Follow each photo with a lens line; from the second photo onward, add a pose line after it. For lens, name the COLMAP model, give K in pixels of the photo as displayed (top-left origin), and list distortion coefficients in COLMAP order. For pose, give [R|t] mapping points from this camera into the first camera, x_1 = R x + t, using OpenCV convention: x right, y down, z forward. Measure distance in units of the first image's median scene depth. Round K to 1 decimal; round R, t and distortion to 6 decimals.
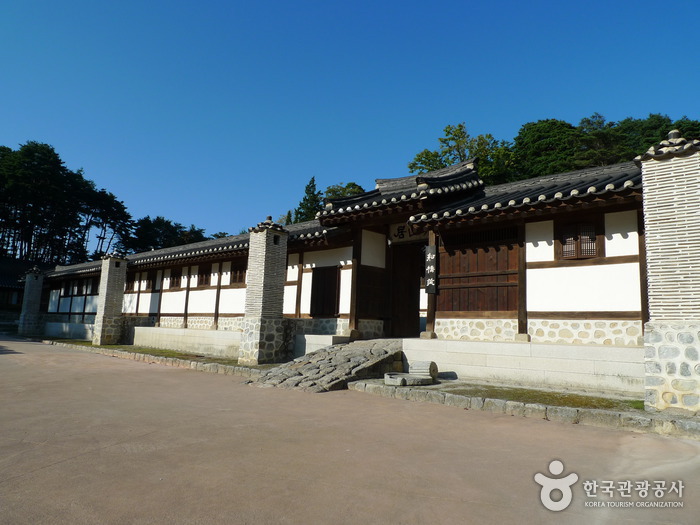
lens RADIAL K [[499.3, 0, 344.4], [0, 499.3, 262.0], [0, 0, 1]] dist [-0.028161, -0.008734]
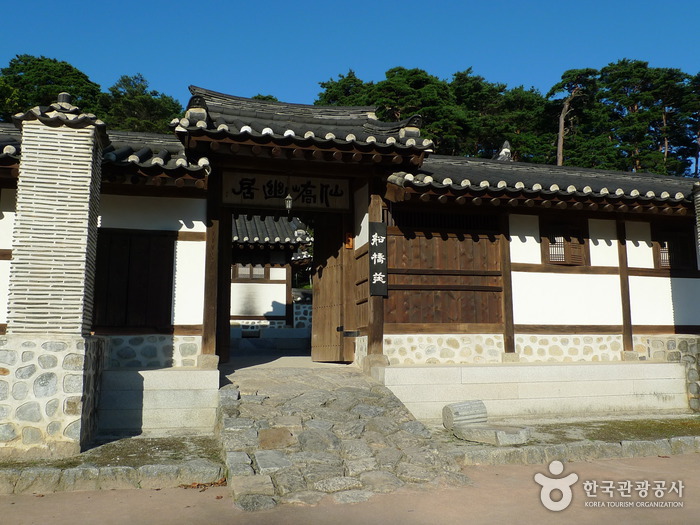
lens RADIAL K [[618.8, 0, 347.3], [0, 618.8, 260.2], [0, 0, 1]] dist [-0.020690, -0.028998]
pose [[0.529930, 0.086639, 0.843604, -0.591386], [-0.093266, 0.994688, -0.043567, 0.062987], [-0.842897, -0.055592, 0.535195, 0.677802]]
